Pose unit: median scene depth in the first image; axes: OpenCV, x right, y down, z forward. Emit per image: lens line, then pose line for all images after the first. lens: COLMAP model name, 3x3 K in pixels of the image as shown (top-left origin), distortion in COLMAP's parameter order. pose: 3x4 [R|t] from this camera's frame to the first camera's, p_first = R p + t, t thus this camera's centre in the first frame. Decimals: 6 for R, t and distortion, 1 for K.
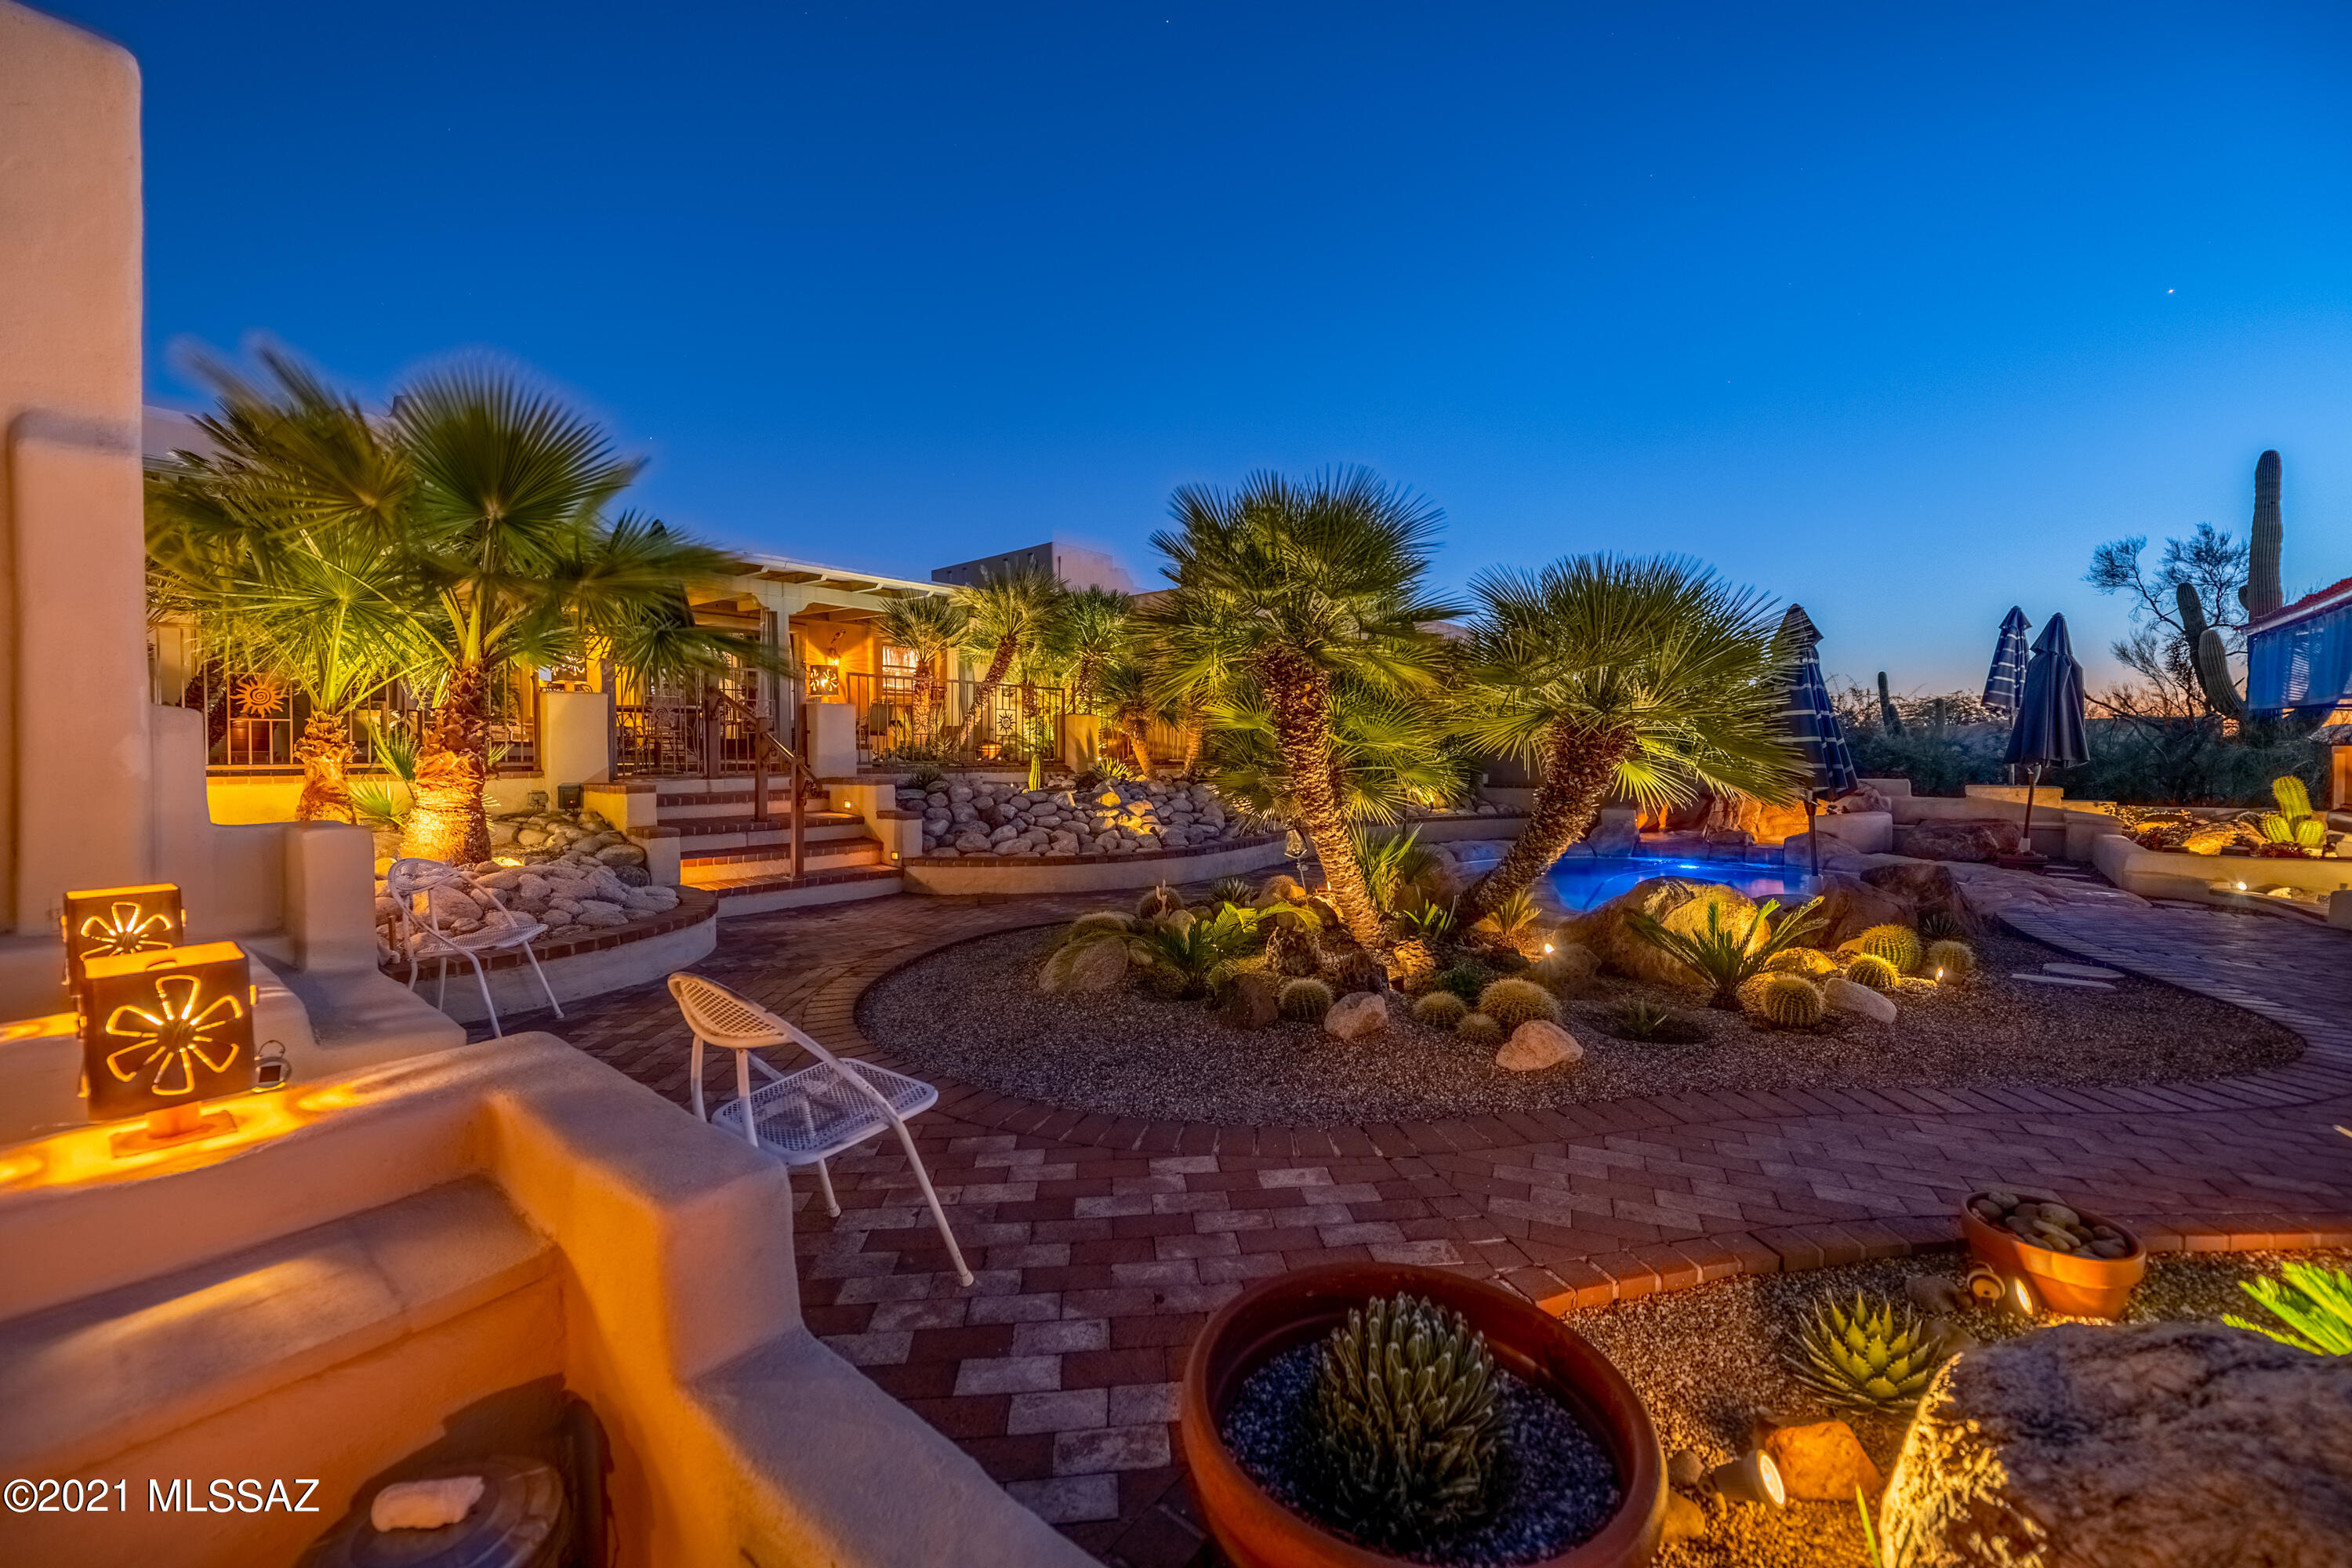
lens RADIAL K [[919.8, 0, 1177.6], [0, 919.8, 767.8], [0, 0, 1]] dist [-0.000605, -0.003739]
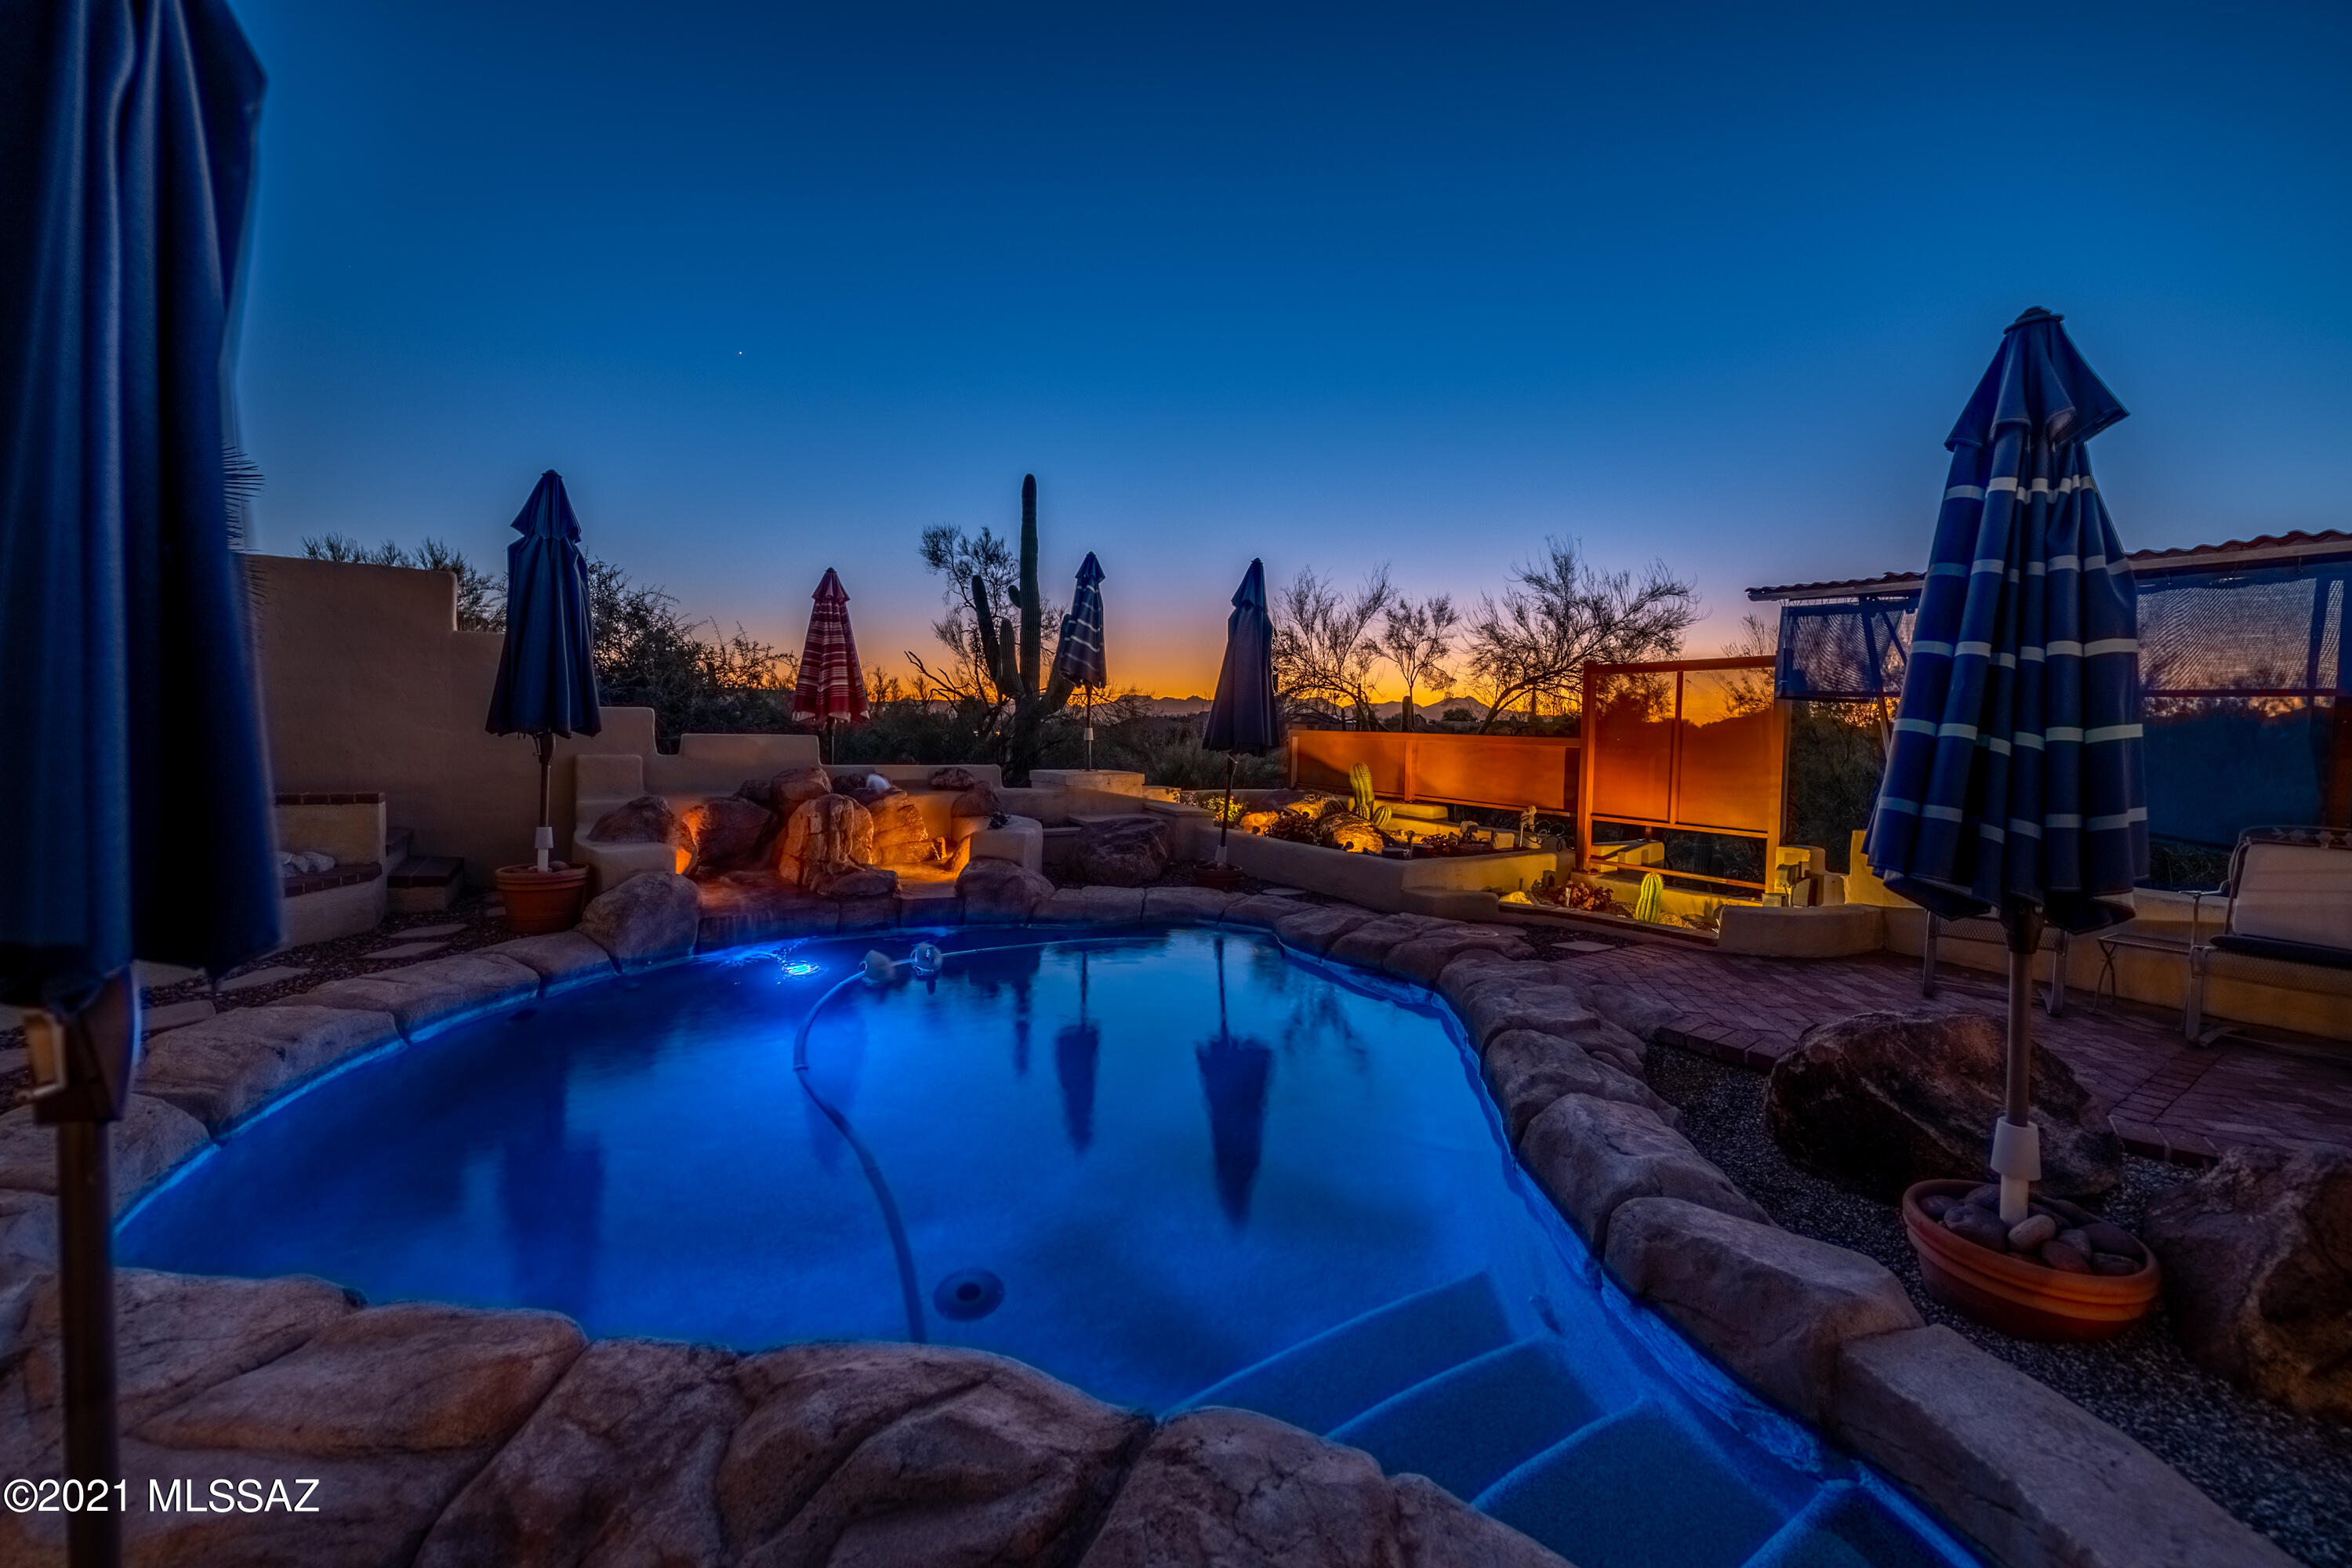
lens RADIAL K [[919.8, 0, 1177.6], [0, 919.8, 767.8], [0, 0, 1]] dist [-0.000605, -0.003739]
pose [[0.315561, -0.030117, 0.948427, 0.091358], [-0.013302, 0.999258, 0.036157, -0.008546], [-0.948812, -0.024026, 0.314926, 0.402542]]
